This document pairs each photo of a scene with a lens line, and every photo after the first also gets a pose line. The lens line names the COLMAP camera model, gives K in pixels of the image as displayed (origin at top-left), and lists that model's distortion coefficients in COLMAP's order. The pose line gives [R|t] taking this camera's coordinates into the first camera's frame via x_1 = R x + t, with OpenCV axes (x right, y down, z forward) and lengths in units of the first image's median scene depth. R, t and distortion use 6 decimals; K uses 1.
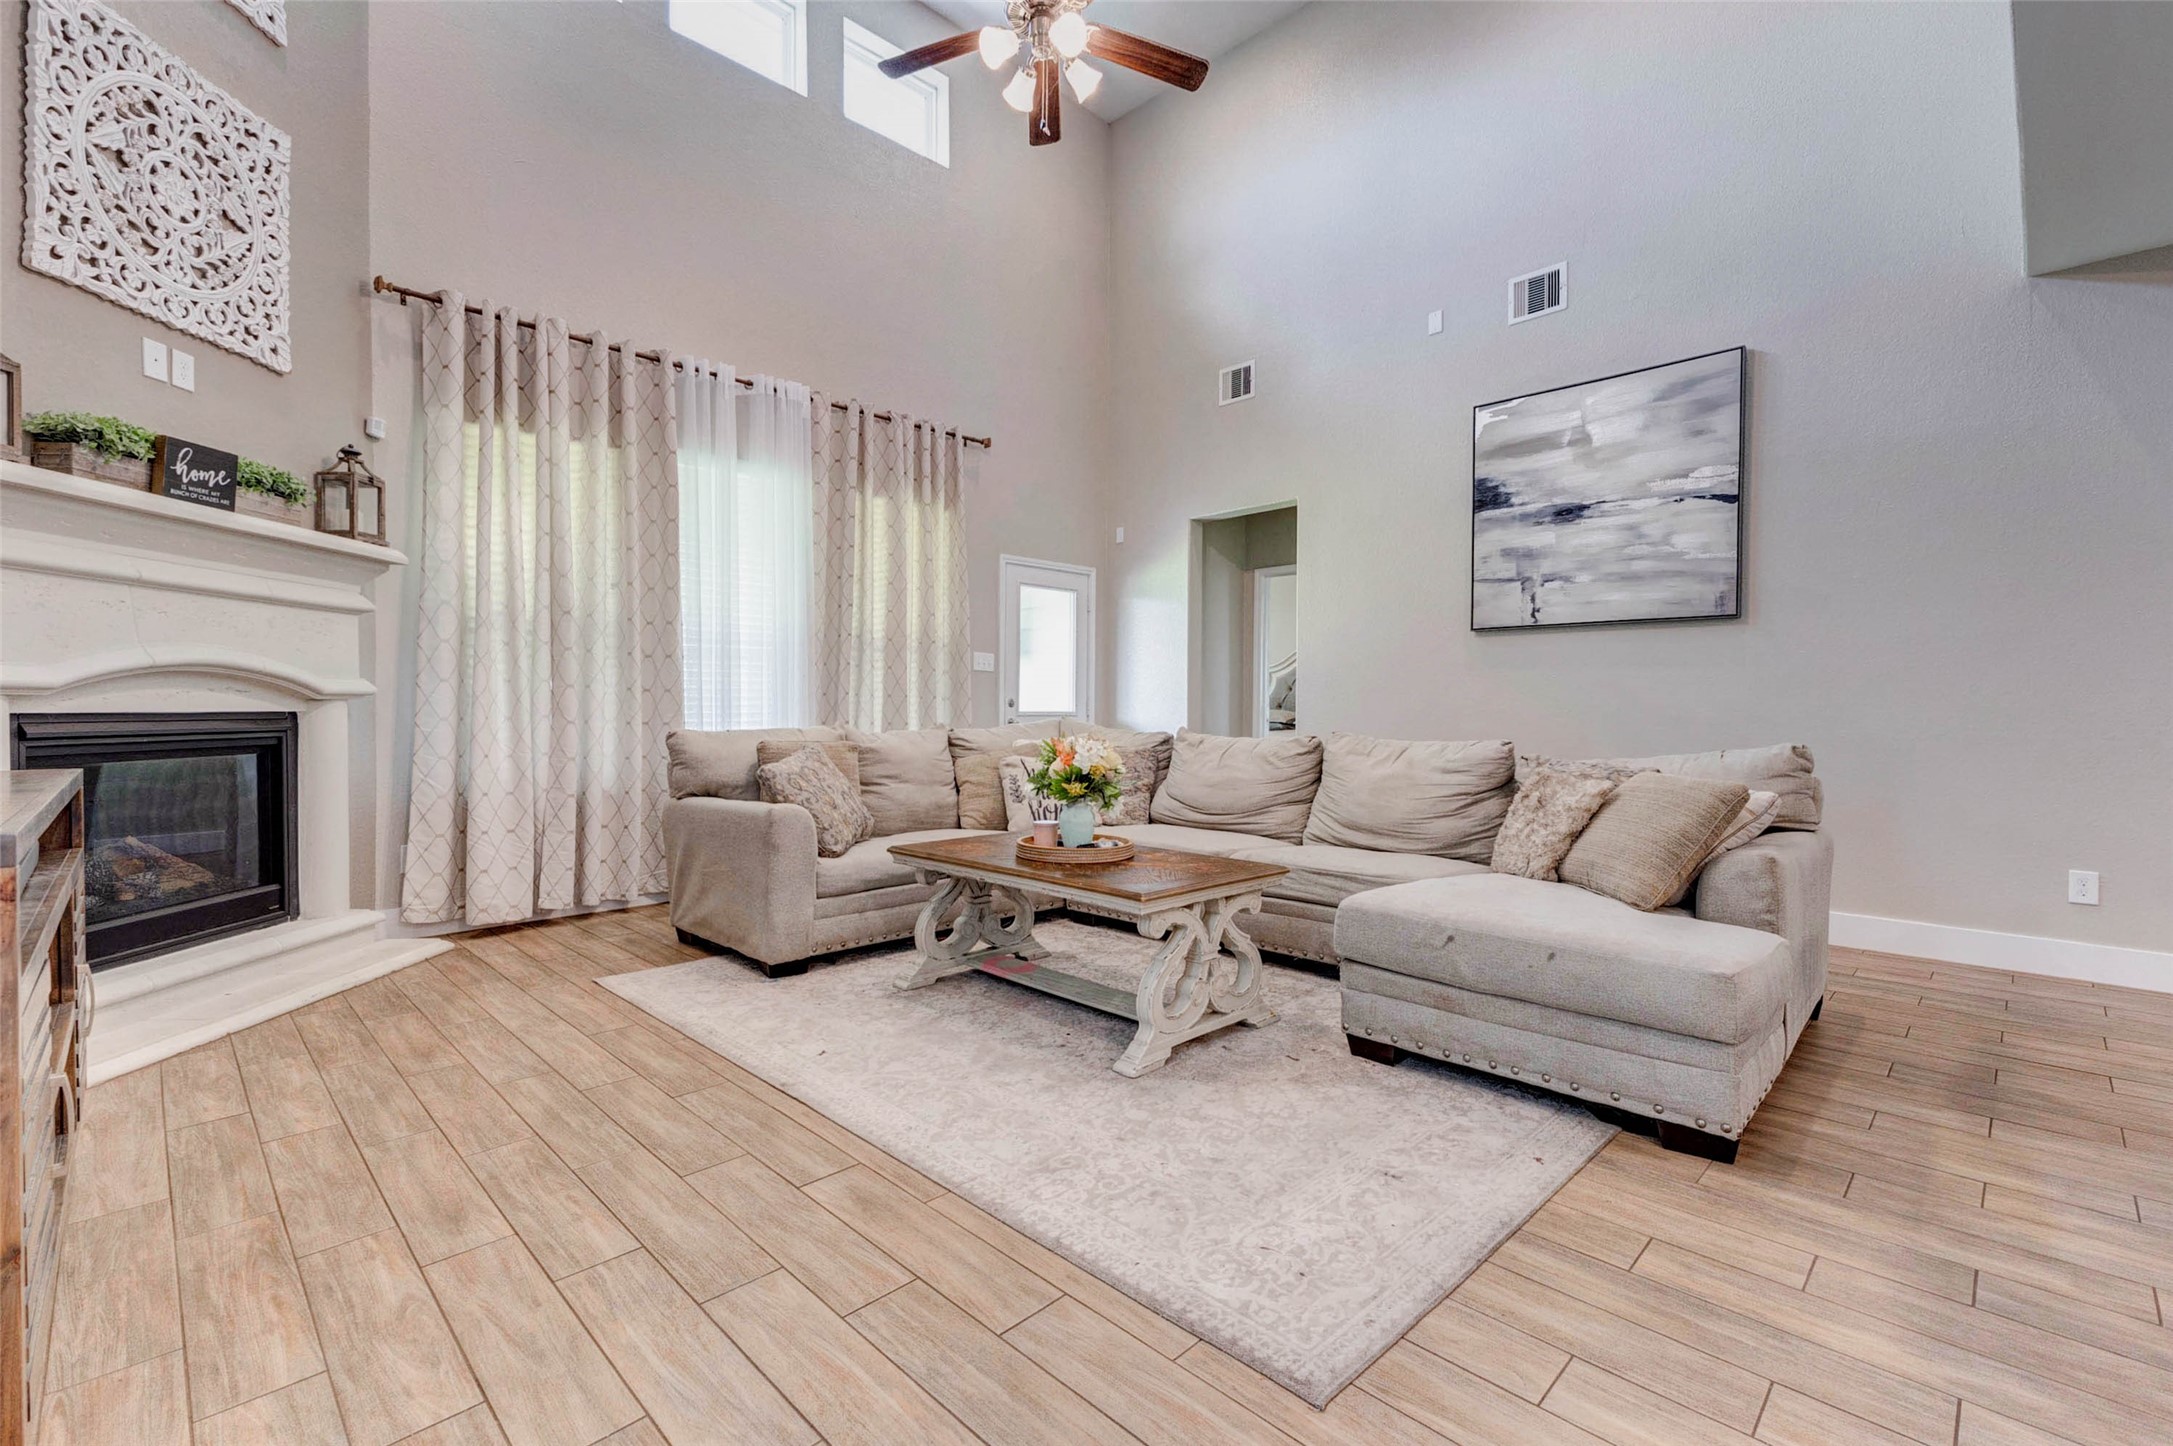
lens RADIAL K [[959.5, 0, 1067.6], [0, 959.5, 719.1], [0, 0, 1]] dist [0.011354, -0.005739]
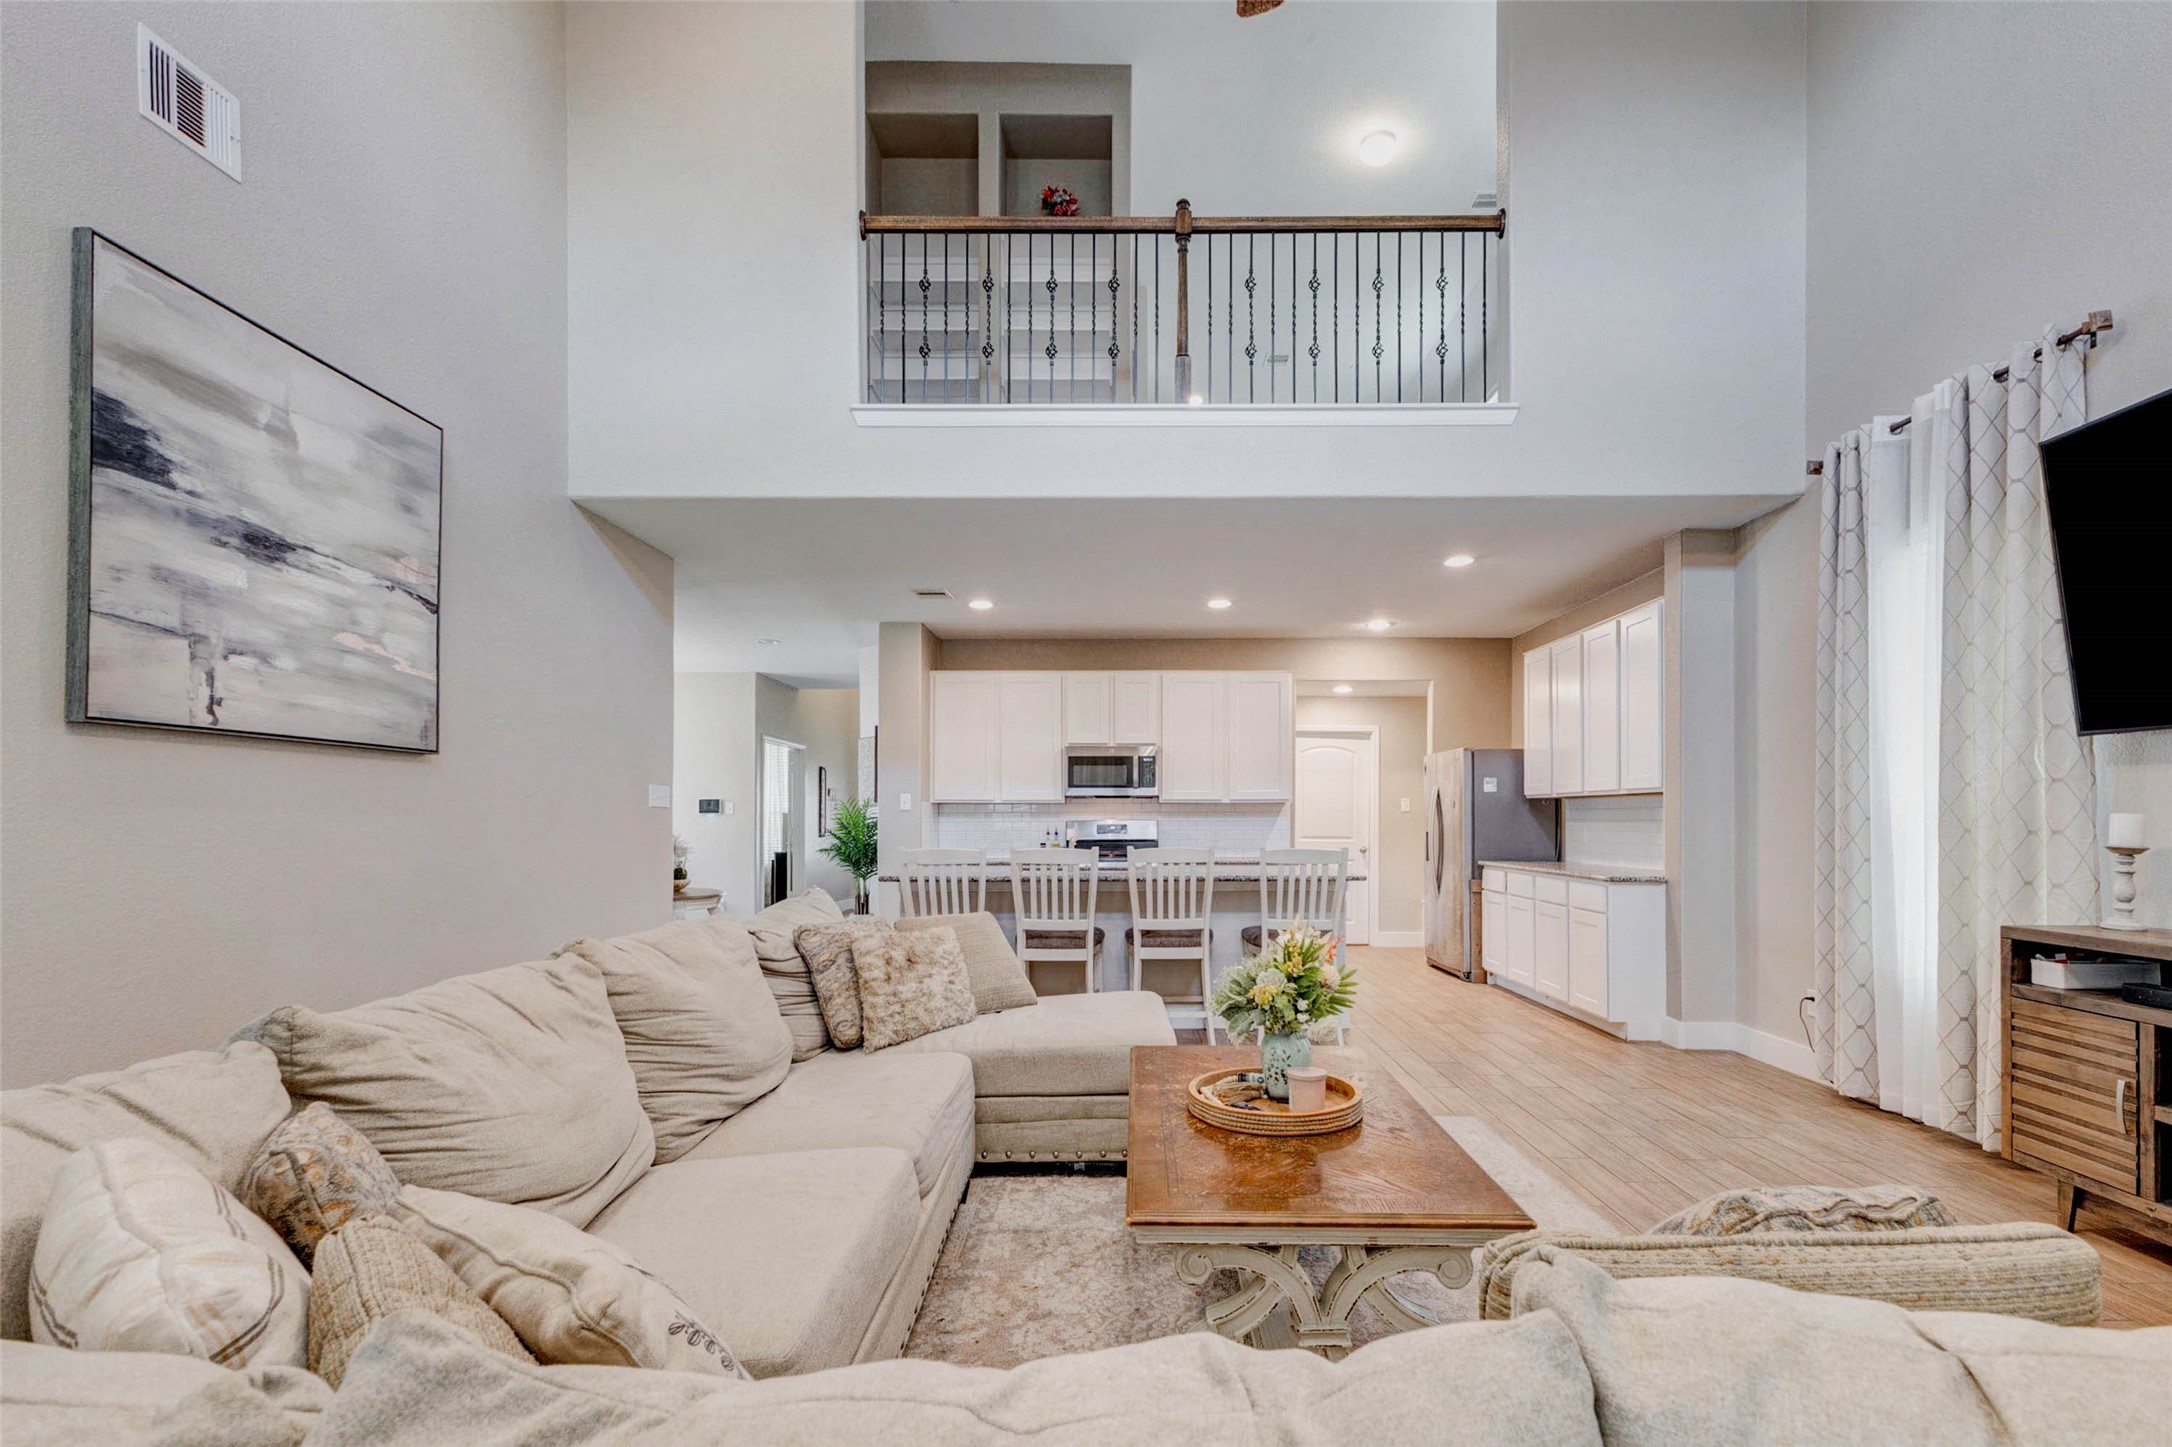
lens RADIAL K [[944.3, 0, 1129.8], [0, 944.3, 817.4], [0, 0, 1]] dist [0.000878, 0.000074]
pose [[-0.721028, -0.003342, 0.692898, -0.288864], [0.005524, 0.999929, 0.010571, -0.057608], [-0.692884, 0.011449, -0.720958, 1.174414]]
